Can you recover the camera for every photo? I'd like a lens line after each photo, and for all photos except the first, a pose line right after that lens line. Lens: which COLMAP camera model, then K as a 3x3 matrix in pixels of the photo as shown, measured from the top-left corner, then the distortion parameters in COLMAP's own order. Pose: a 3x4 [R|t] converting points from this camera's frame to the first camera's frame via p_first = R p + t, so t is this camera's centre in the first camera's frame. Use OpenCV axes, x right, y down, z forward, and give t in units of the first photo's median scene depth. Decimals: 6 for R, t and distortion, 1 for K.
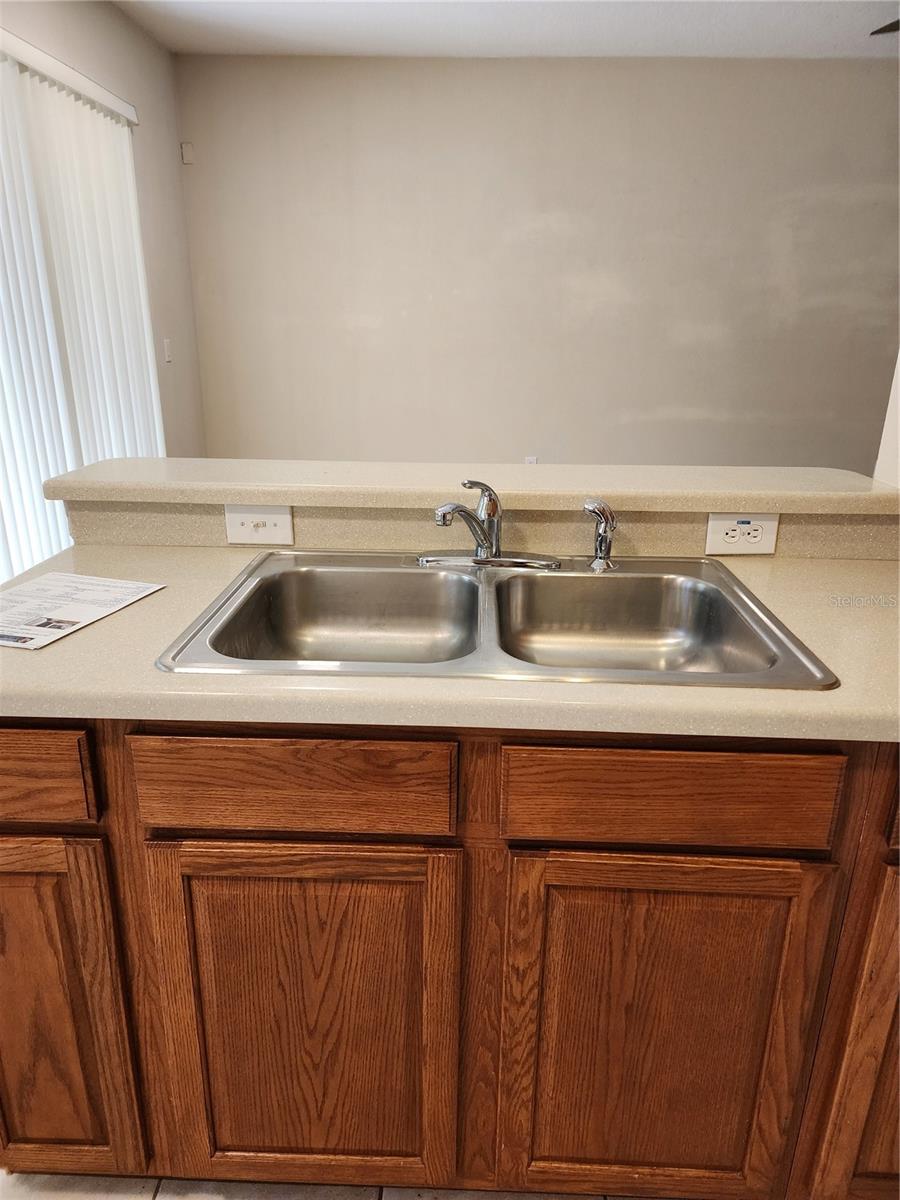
lens RADIAL K [[804.0, 0, 444.8], [0, 804.0, 617.6], [0, 0, 1]] dist [0.076722, -0.065266]
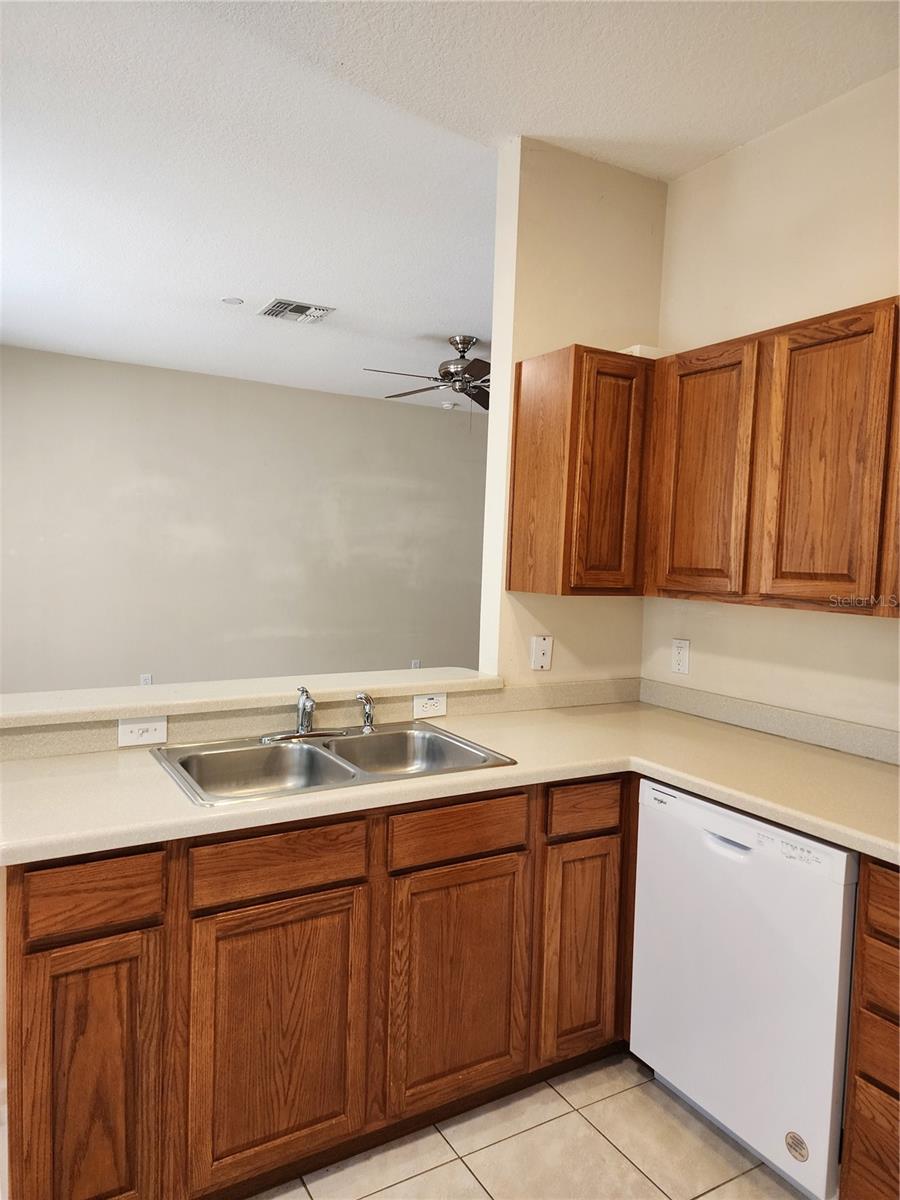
lens RADIAL K [[804.0, 0, 444.8], [0, 804.0, 617.6], [0, 0, 1]] dist [0.076722, -0.065266]
pose [[0.840279, -0.032964, 0.541150, -0.779272], [0.168124, 0.964787, -0.202287, 0.103013], [-0.515427, 0.260958, 0.816233, -0.715679]]
